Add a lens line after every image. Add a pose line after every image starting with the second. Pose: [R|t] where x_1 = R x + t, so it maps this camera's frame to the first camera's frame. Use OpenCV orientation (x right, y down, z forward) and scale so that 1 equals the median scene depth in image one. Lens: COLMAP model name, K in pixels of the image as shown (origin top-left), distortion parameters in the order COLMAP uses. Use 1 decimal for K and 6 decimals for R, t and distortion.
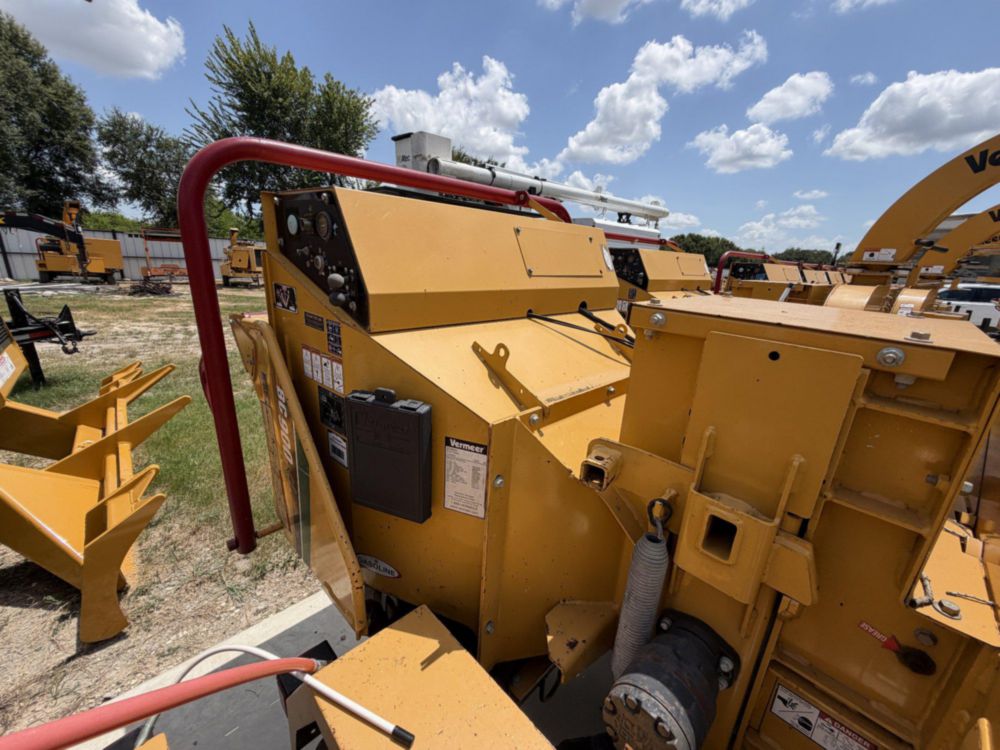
lens RADIAL K [[399.0, 0, 500.3], [0, 399.0, 378.9], [0, 0, 1]] dist [0.000375, 0.000240]
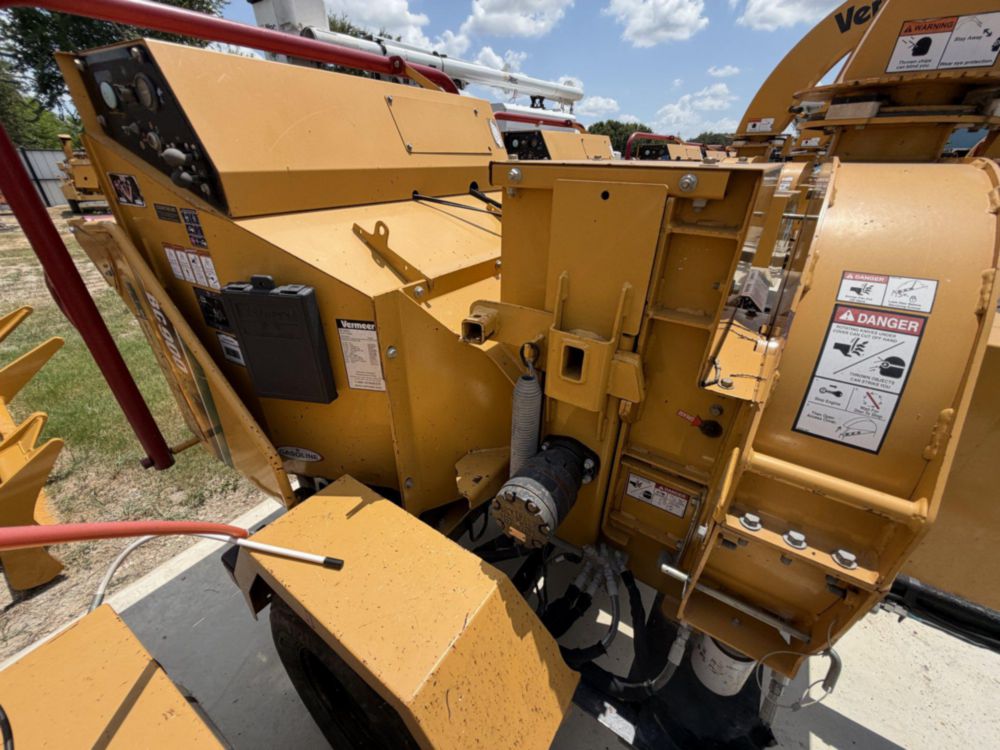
lens RADIAL K [[398.0, 0, 500.9], [0, 398.0, 377.7], [0, 0, 1]] dist [0.000545, -0.000050]
pose [[0.980594, -0.134234, 0.142890, 0.005493], [0.101219, 0.970823, 0.217389, 0.005447], [-0.167902, -0.198707, 0.965570, -0.004464]]
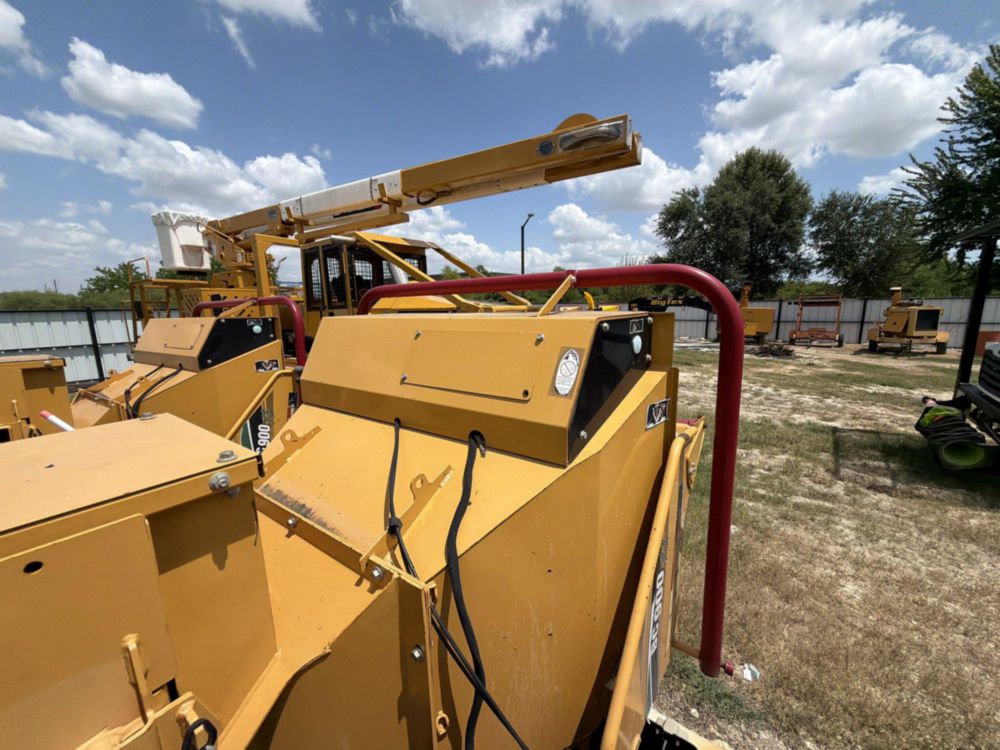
lens RADIAL K [[399.1, 0, 497.1], [0, 399.1, 372.3], [0, 0, 1]] dist [0.001511, 0.000544]
pose [[0.151676, 0.108876, -0.982416, 0.068418], [-0.265735, 0.961814, 0.065566, -0.026984], [0.952040, 0.251117, 0.174816, 0.070249]]
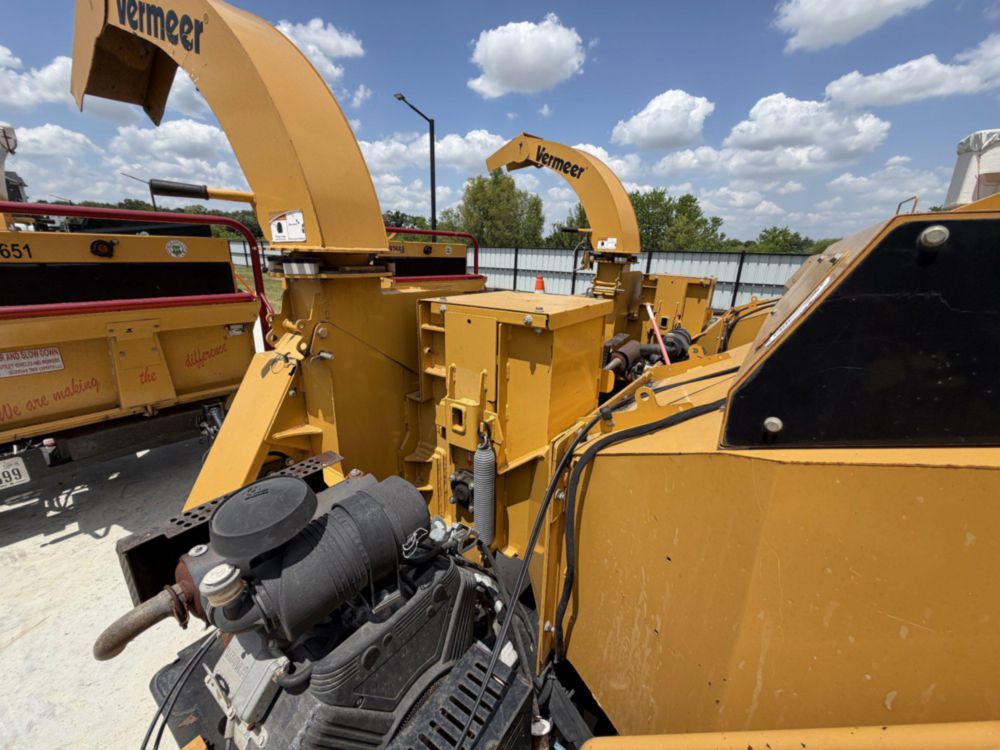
lens RADIAL K [[397.2, 0, 498.6], [0, 397.2, 376.6], [0, 0, 1]] dist [-0.000796, 0.000078]
pose [[-0.982402, -0.024362, -0.185185, 0.048462], [-0.125093, 0.822078, 0.555464, -0.035321], [0.138704, 0.568854, -0.810658, 0.108132]]
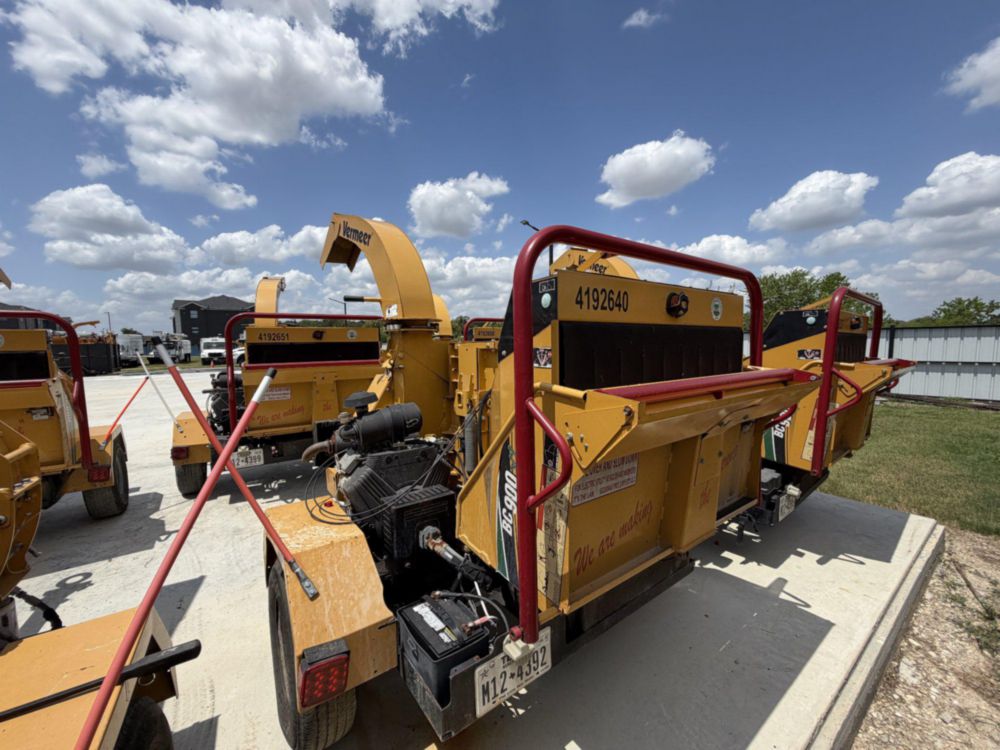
lens RADIAL K [[398.0, 0, 500.9], [0, 398.0, 377.7], [0, 0, 1]] dist [0.000545, -0.000050]
pose [[-0.989613, -0.049595, 0.134931, 0.012964], [0.004977, 0.926223, 0.376942, -0.046491], [-0.143670, 0.373699, -0.916356, 0.169889]]
